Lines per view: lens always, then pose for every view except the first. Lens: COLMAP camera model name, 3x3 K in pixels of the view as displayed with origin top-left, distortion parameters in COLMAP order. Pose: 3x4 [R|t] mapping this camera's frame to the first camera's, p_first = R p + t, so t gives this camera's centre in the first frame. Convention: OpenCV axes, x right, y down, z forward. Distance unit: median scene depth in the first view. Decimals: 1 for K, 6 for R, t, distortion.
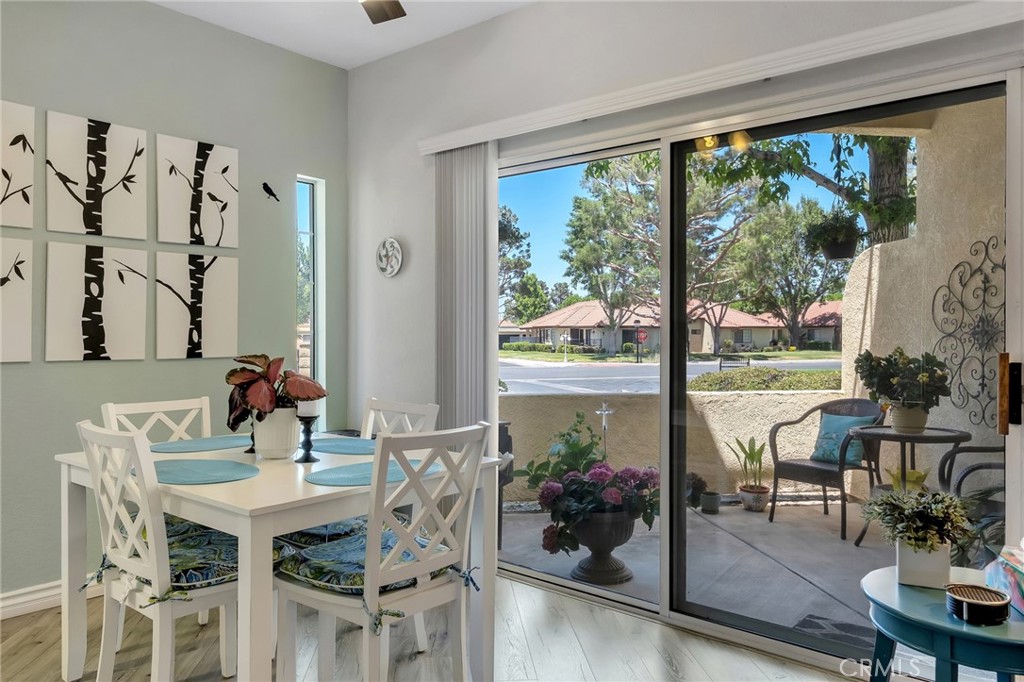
lens RADIAL K [[721.4, 0, 512.0], [0, 721.4, 341.0], [0, 0, 1]] dist [-0.003223, -0.000683]
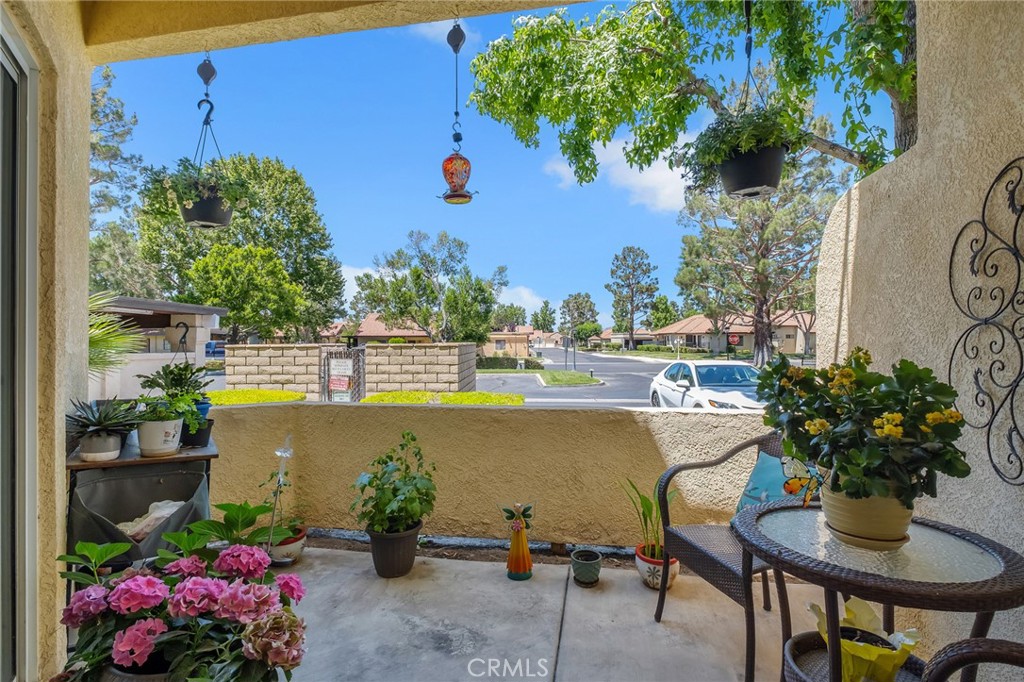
lens RADIAL K [[486.7, 0, 512.0], [0, 486.7, 341.0], [0, 0, 1]] dist [-0.009826, -0.000353]
pose [[0.959226, -0.004249, -0.282608, 0.500913], [0.002262, 0.999970, -0.007358, 0.007052], [0.282631, 0.006419, 0.959207, 0.766065]]
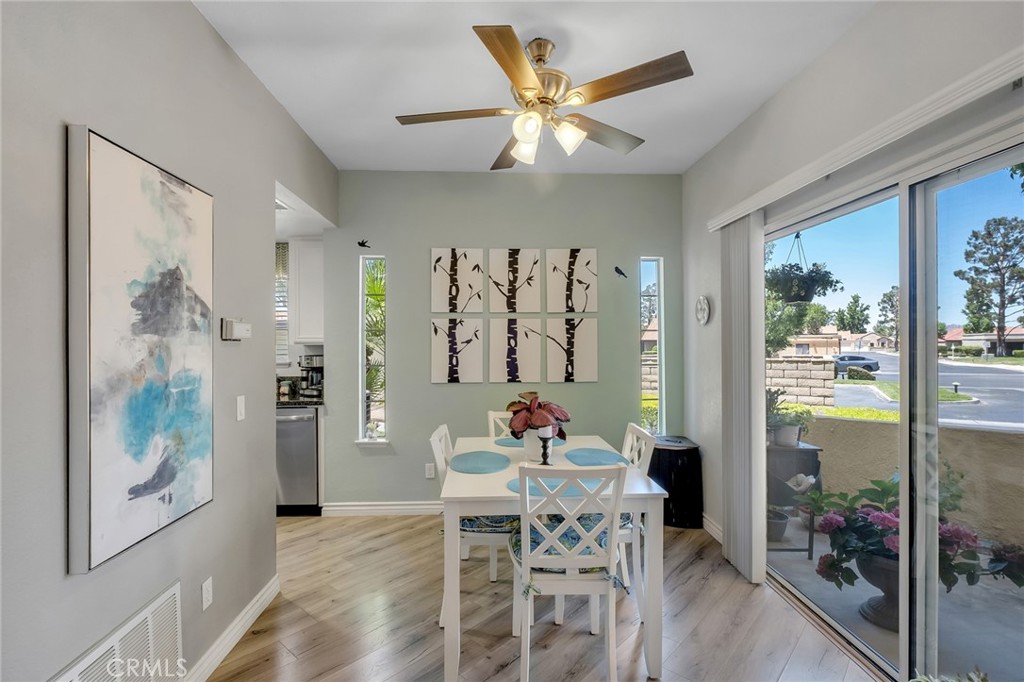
lens RADIAL K [[483.7, 0, 512.0], [0, 483.7, 341.0], [0, 0, 1]] dist [-0.002437, -0.000124]
pose [[0.675196, -0.009794, -0.737574, 0.278284], [0.000402, 0.999917, -0.012910, -0.055199], [0.737639, 0.008421, 0.675143, 0.168436]]
